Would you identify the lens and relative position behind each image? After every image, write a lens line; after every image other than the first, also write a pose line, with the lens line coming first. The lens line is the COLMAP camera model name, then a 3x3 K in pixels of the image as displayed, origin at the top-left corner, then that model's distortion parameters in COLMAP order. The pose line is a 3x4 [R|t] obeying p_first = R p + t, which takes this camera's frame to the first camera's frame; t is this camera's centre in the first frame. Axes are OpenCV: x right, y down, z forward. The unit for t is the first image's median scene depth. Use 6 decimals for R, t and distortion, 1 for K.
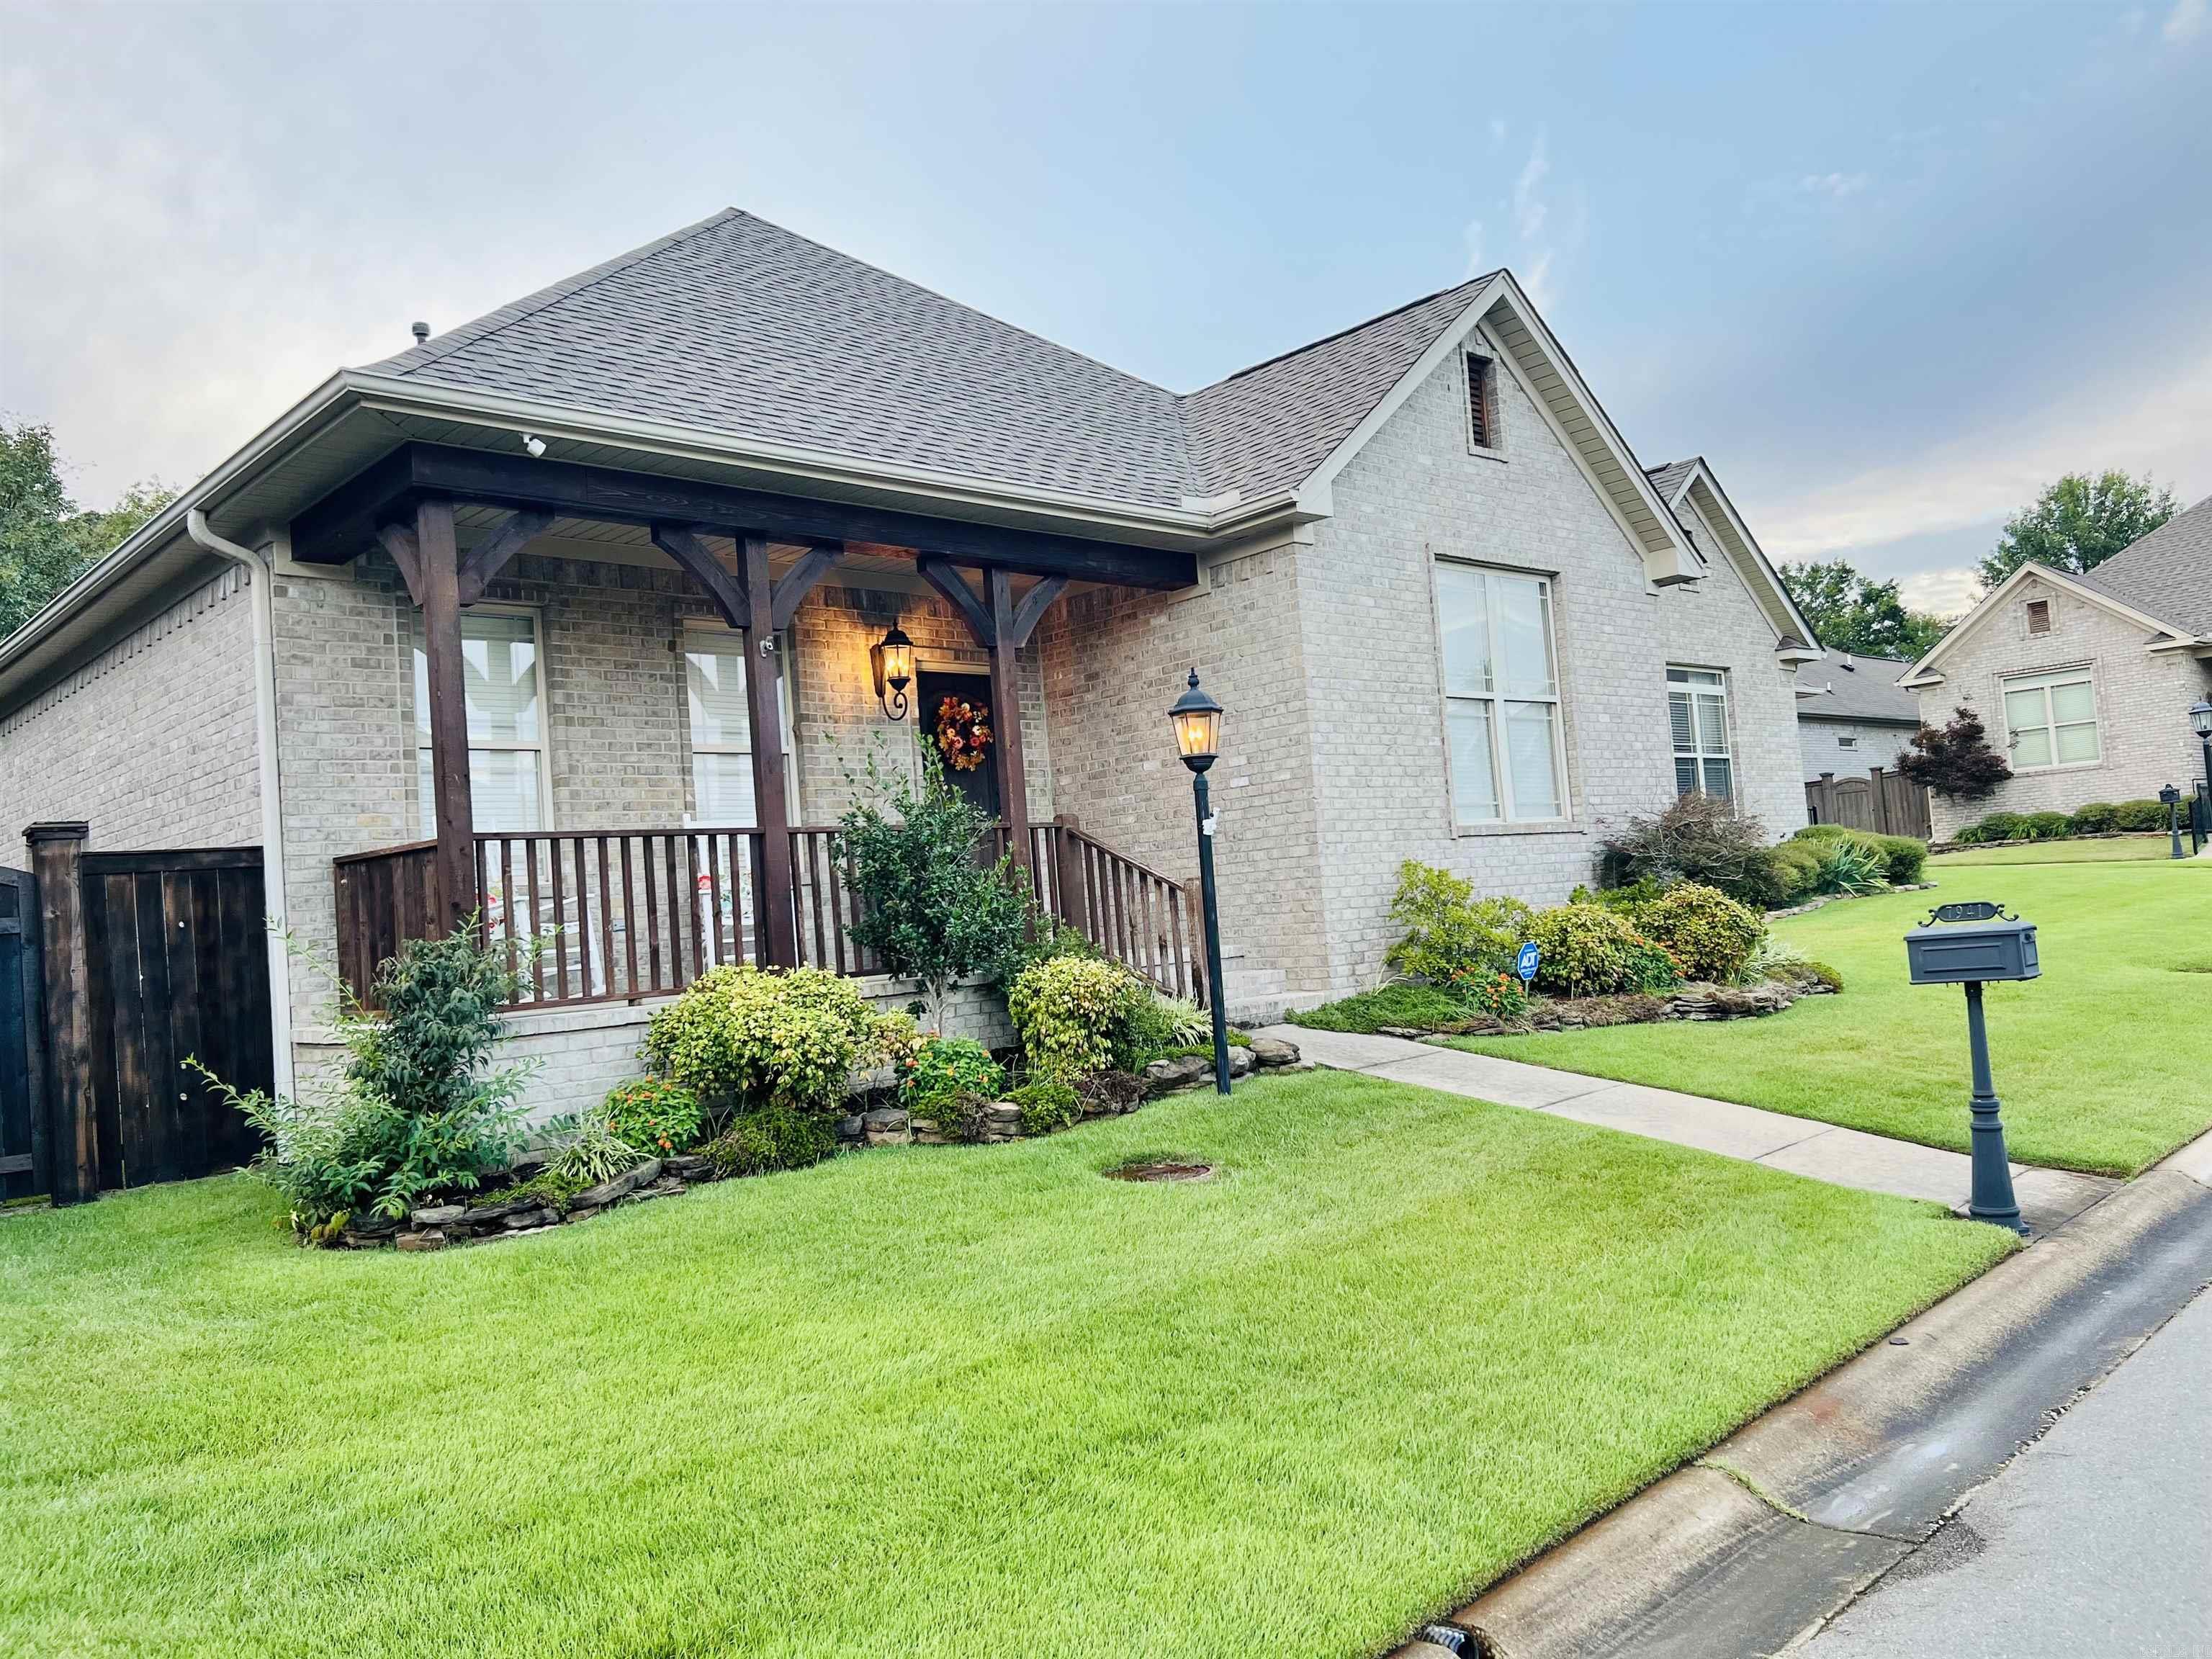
lens RADIAL K [[1661.3, 0, 1106.6], [0, 1661.3, 835.2], [0, 0, 1]] dist [0.055958, -0.003313]
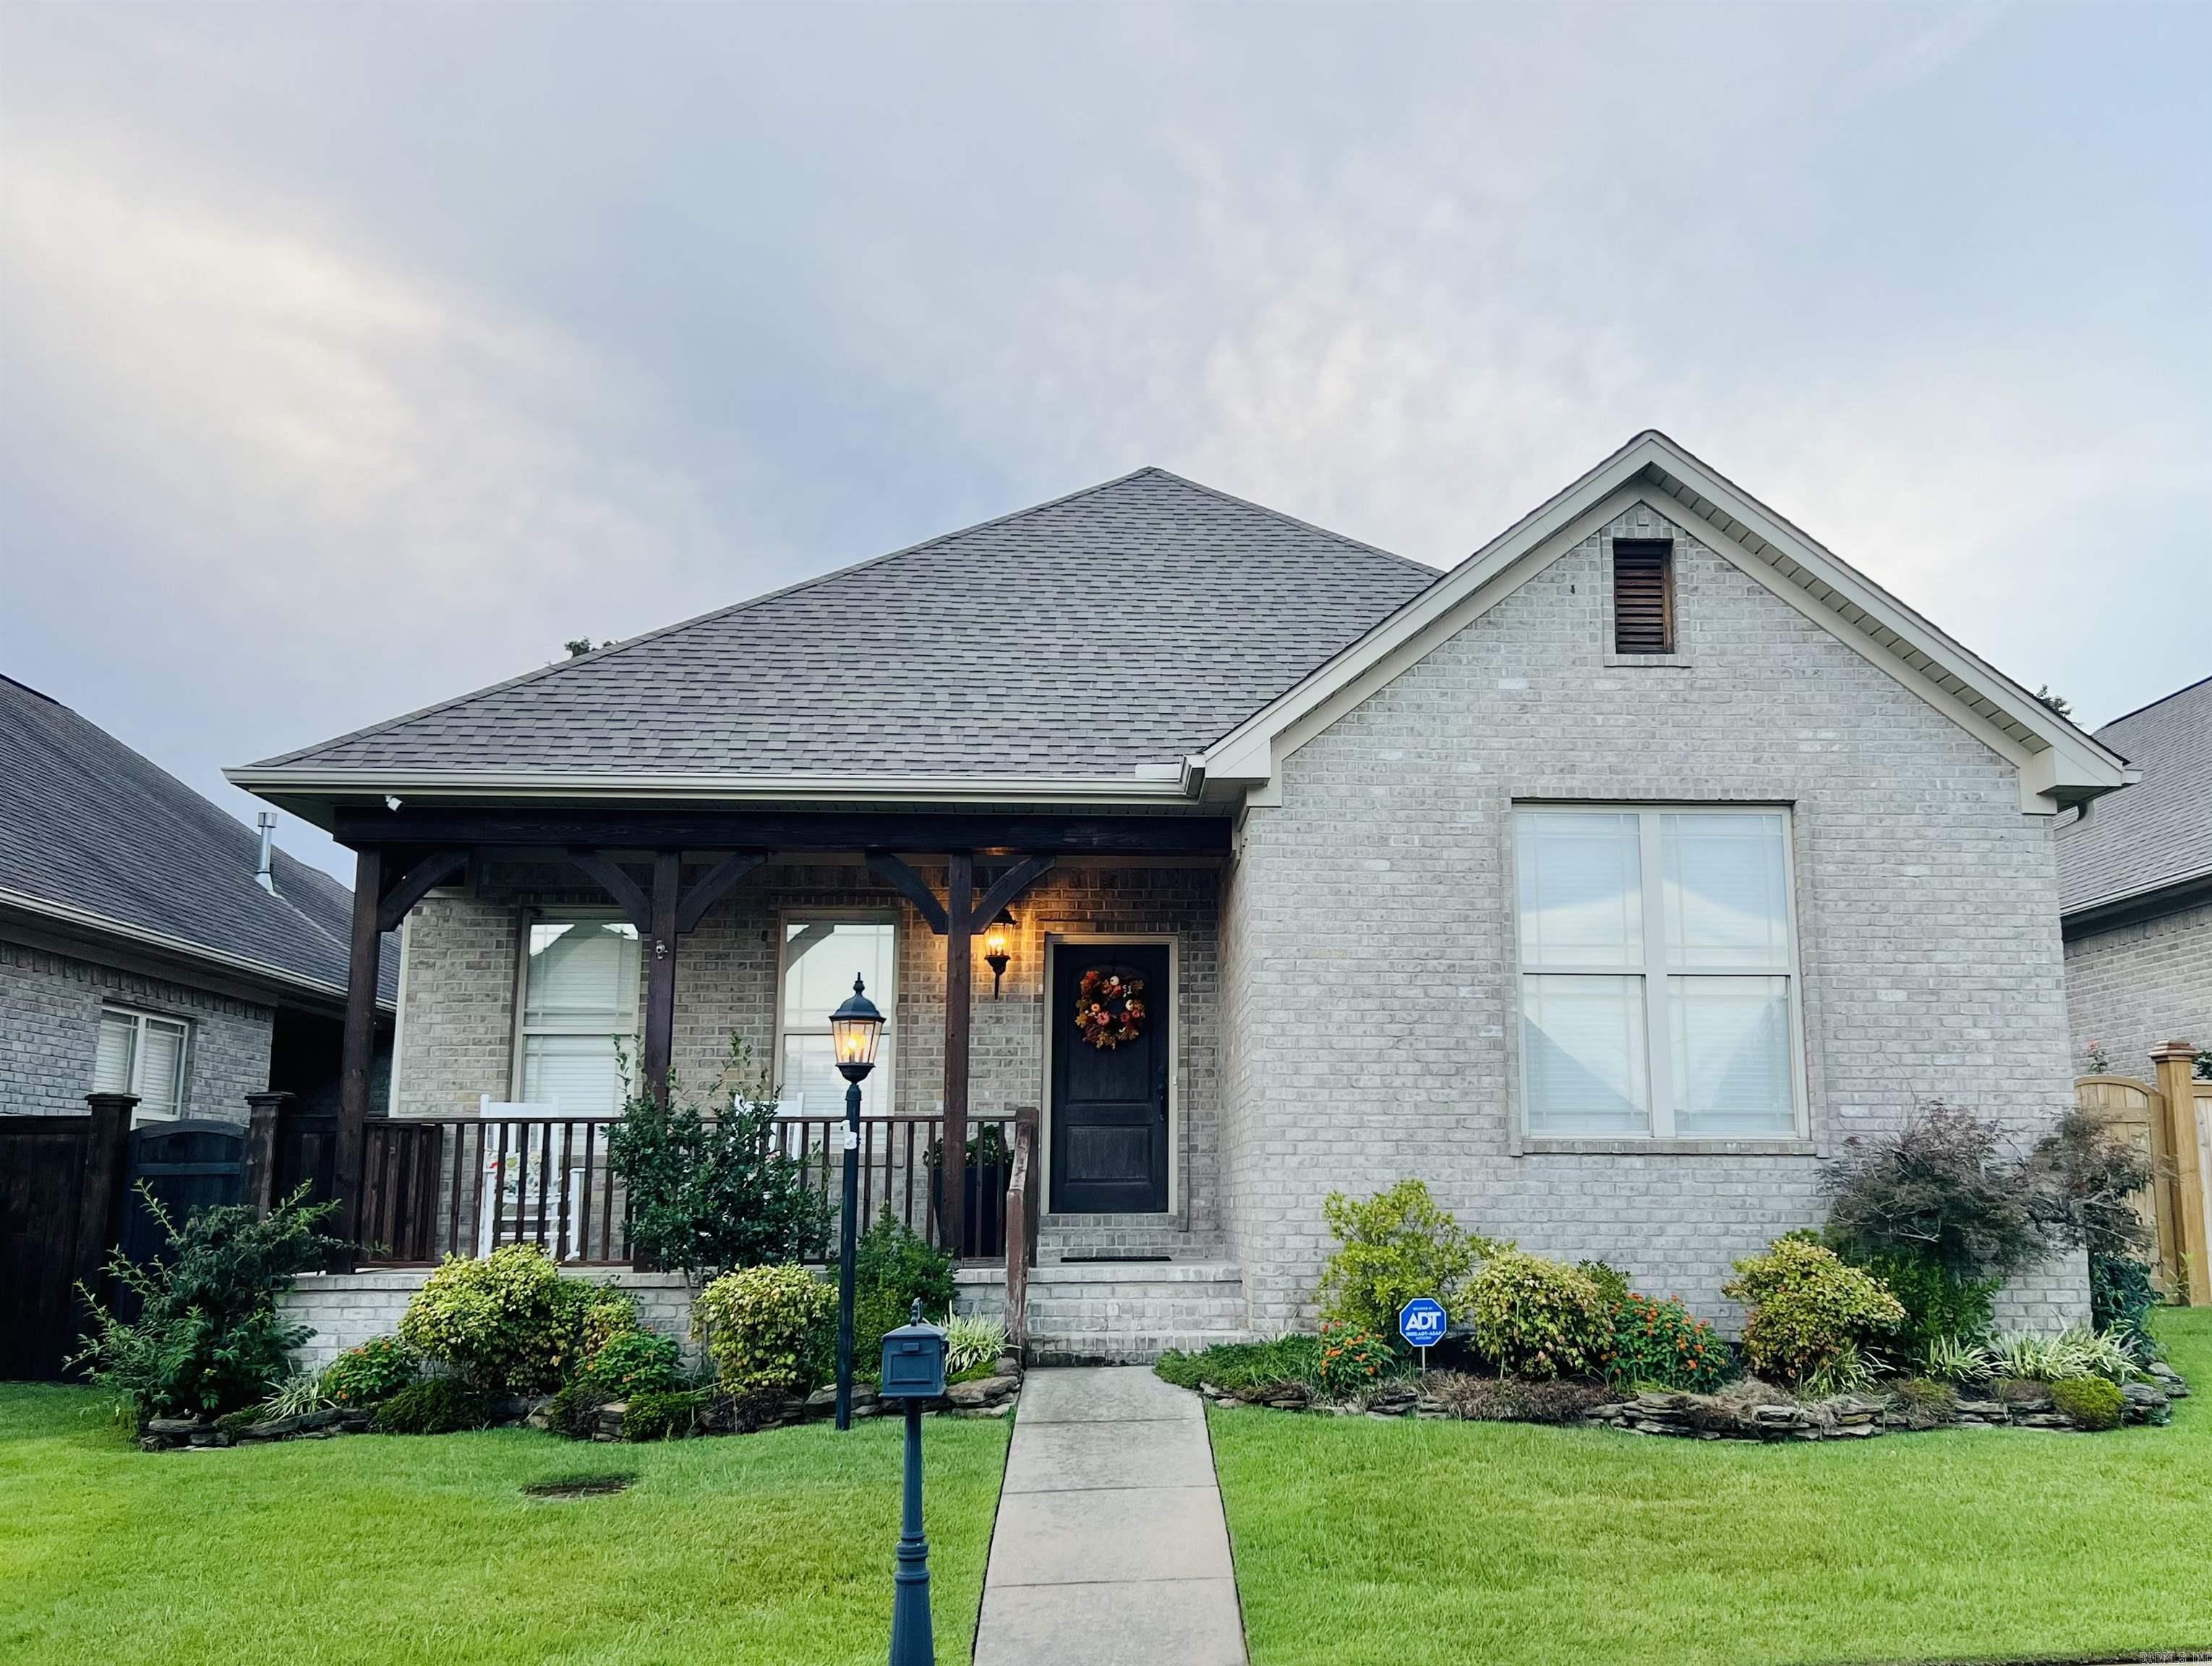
lens RADIAL K [[1952.7, 0, 1107.9], [0, 1952.7, 832.5], [0, 0, 1]] dist [0.080035, -0.012298]
pose [[0.772287, -0.046956, -0.633536, 0.685036], [-0.024681, 0.994294, -0.103780, -0.051081], [0.634794, 0.095784, 0.766722, 0.155093]]
